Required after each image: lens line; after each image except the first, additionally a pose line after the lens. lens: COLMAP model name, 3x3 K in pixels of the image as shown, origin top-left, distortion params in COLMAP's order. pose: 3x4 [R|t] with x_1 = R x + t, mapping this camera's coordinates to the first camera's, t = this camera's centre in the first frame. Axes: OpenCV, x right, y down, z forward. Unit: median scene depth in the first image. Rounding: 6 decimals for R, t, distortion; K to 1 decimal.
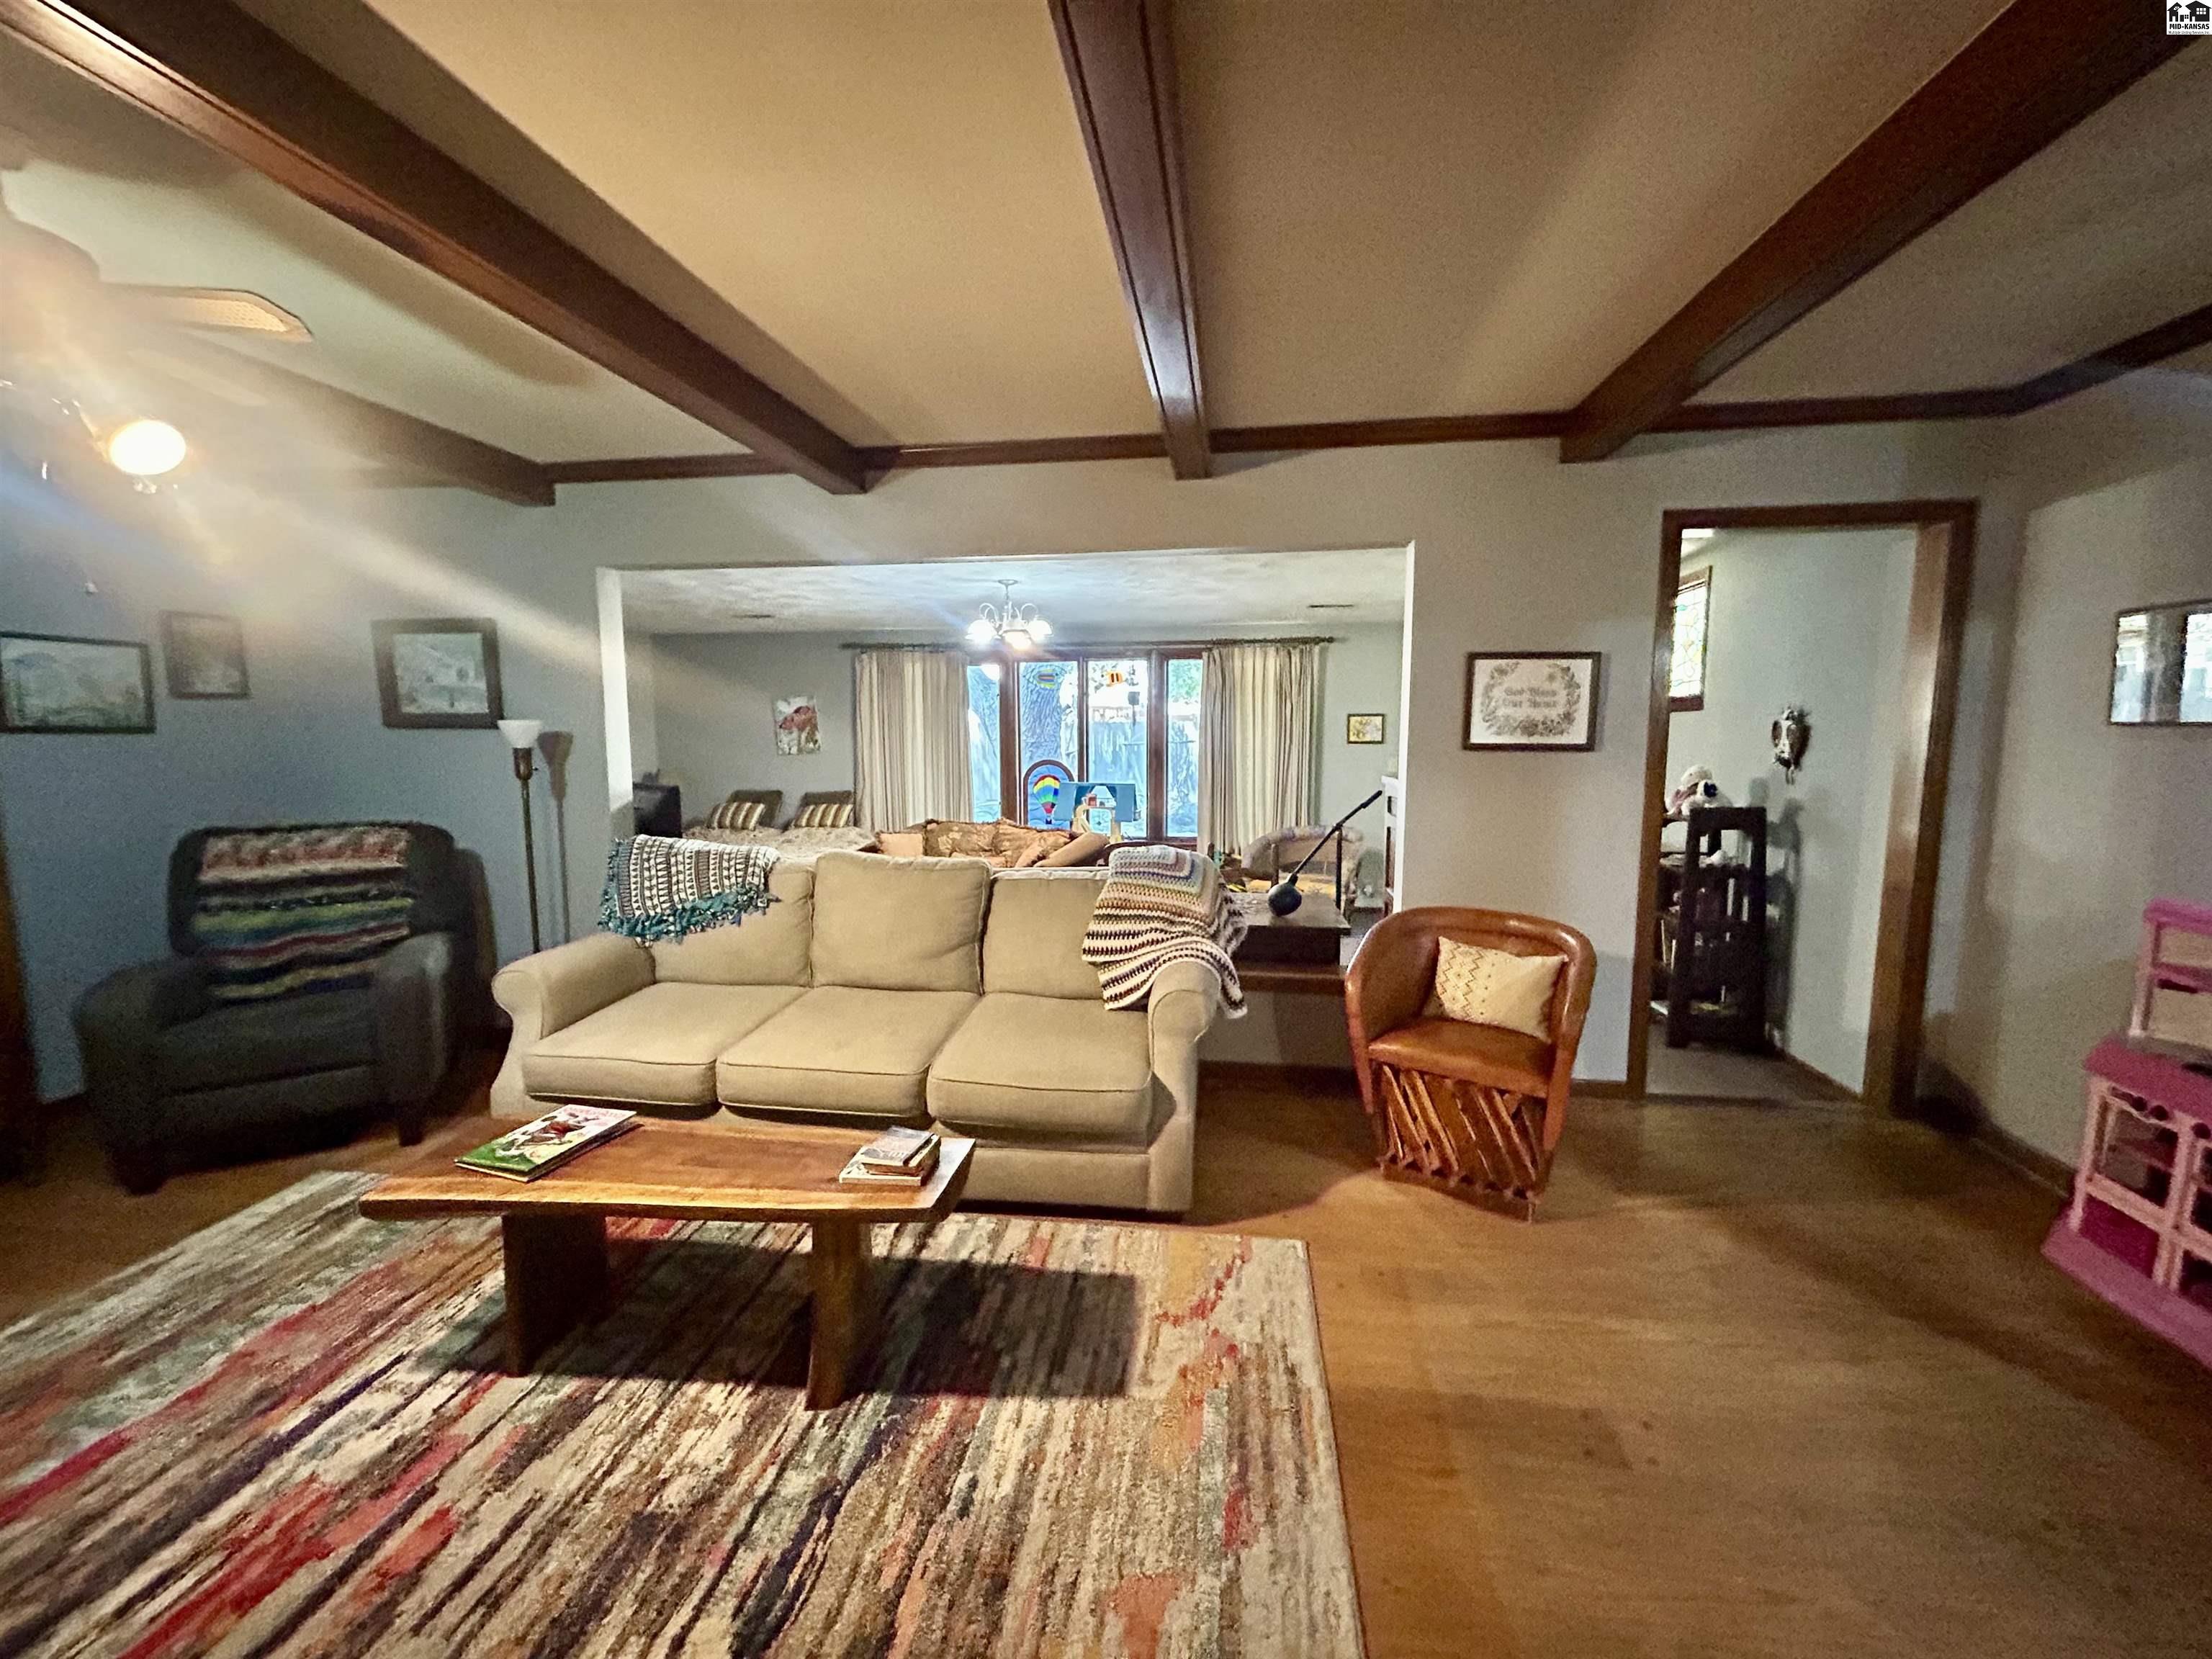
lens RADIAL K [[896.5, 0, 1112.3], [0, 896.5, 822.4], [0, 0, 1]] dist [-0.001017, 0.000096]
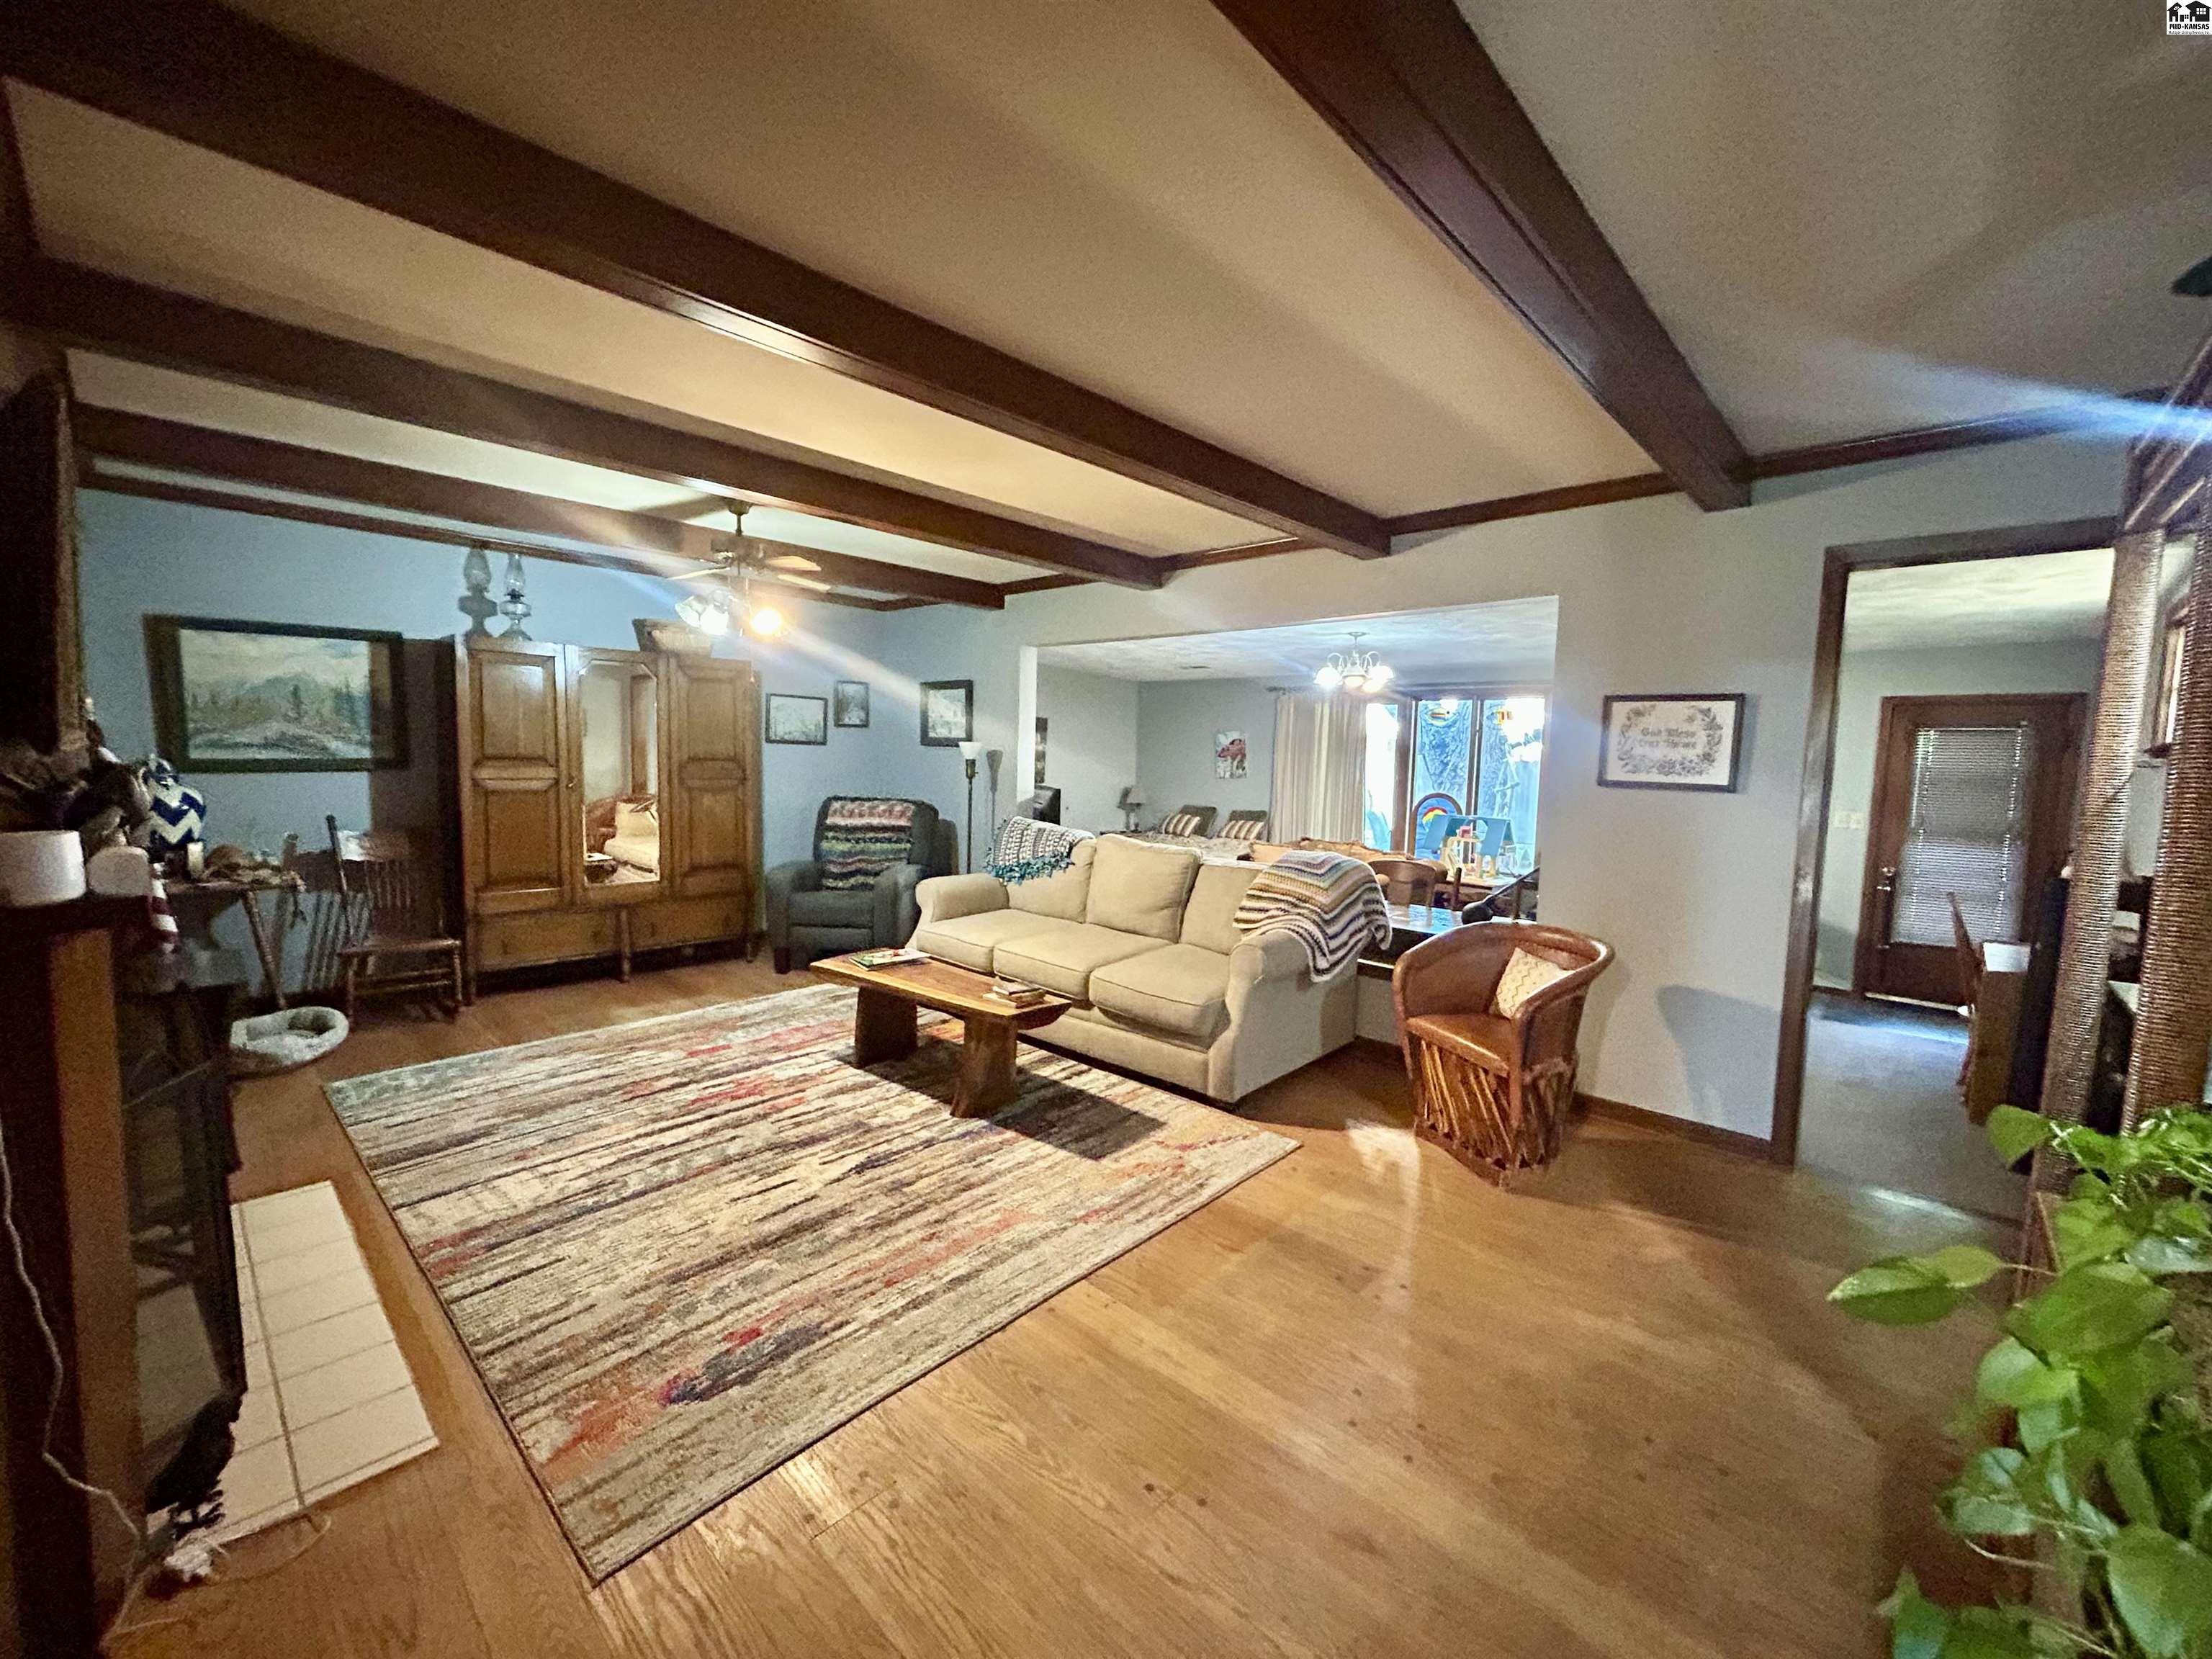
lens RADIAL K [[896.5, 0, 1109.4], [0, 896.5, 820.9], [0, 0, 1]] dist [-0.001017, 0.000096]
pose [[0.818110, 0.068945, -0.570913, 0.629654], [-0.092358, 0.995652, -0.012109, 0.032496], [0.567596, 0.062635, 0.820921, -0.243067]]
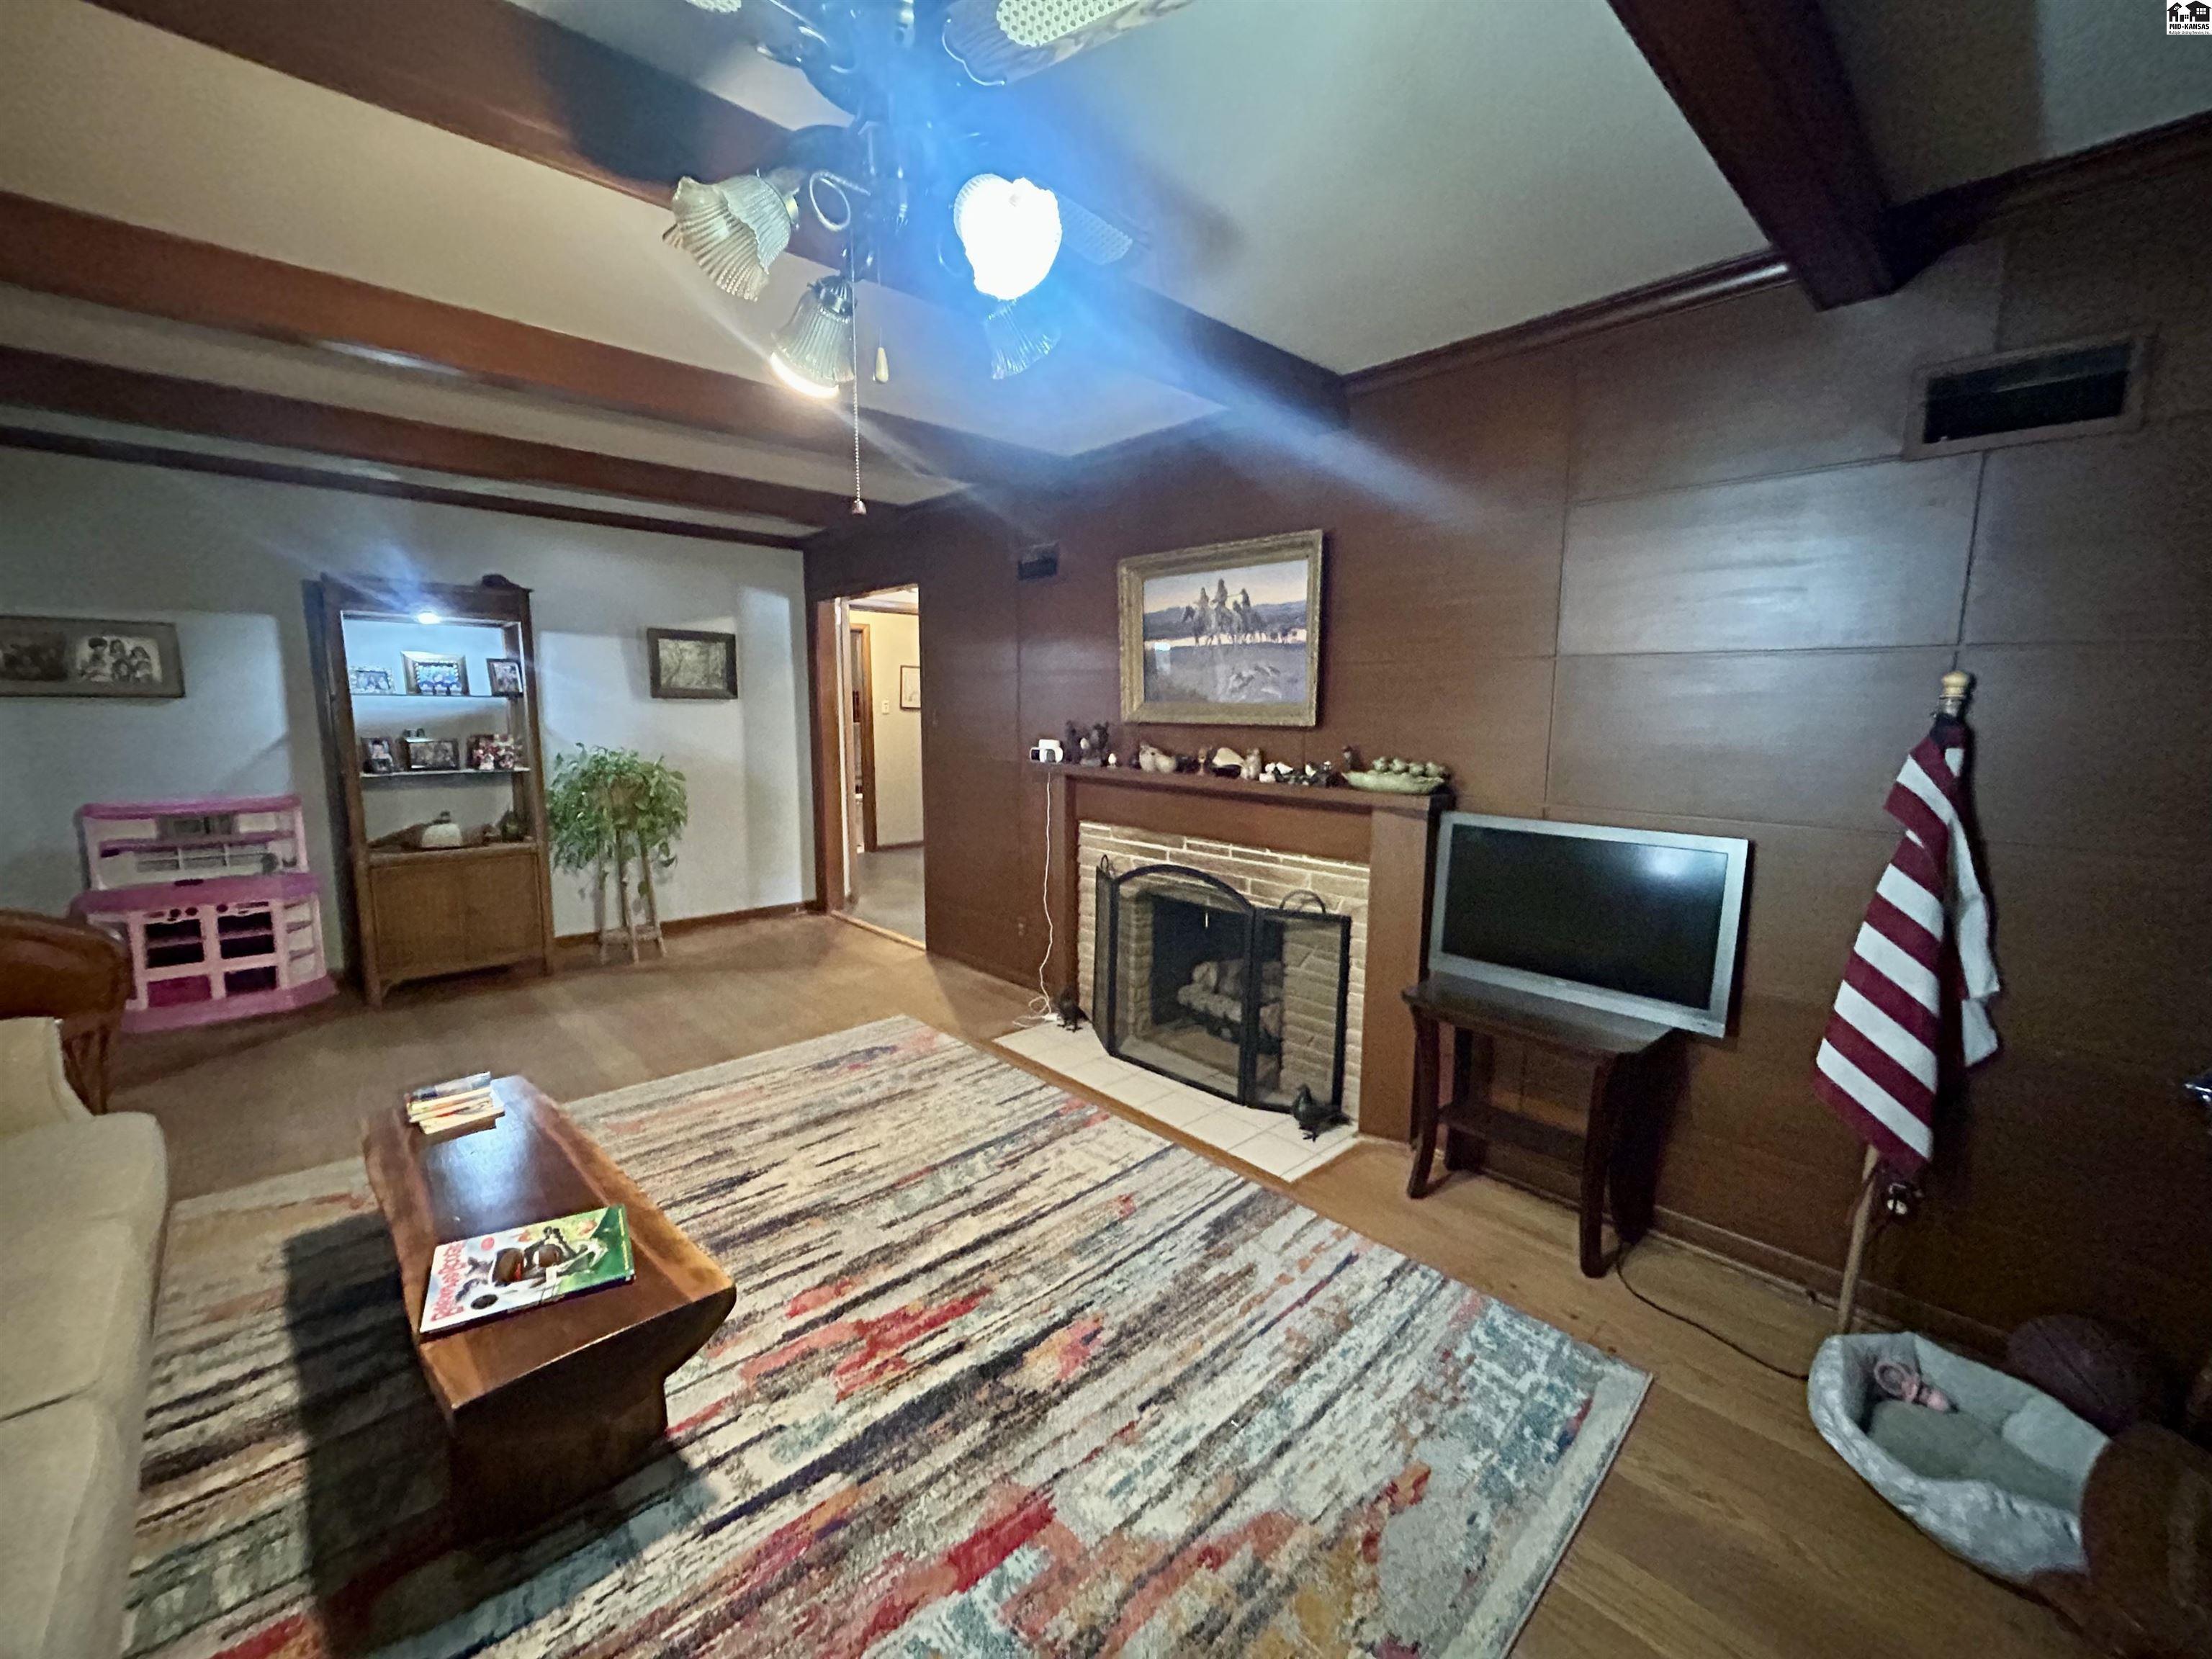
lens RADIAL K [[896.5, 0, 1108.0], [0, 896.5, 822.6], [0, 0, 1]] dist [-0.001017, 0.000096]
pose [[-0.775109, -0.089219, 0.625496, -1.084303], [0.063773, 0.973877, 0.217938, -0.099464], [-0.628600, 0.208815, -0.749171, 0.901241]]
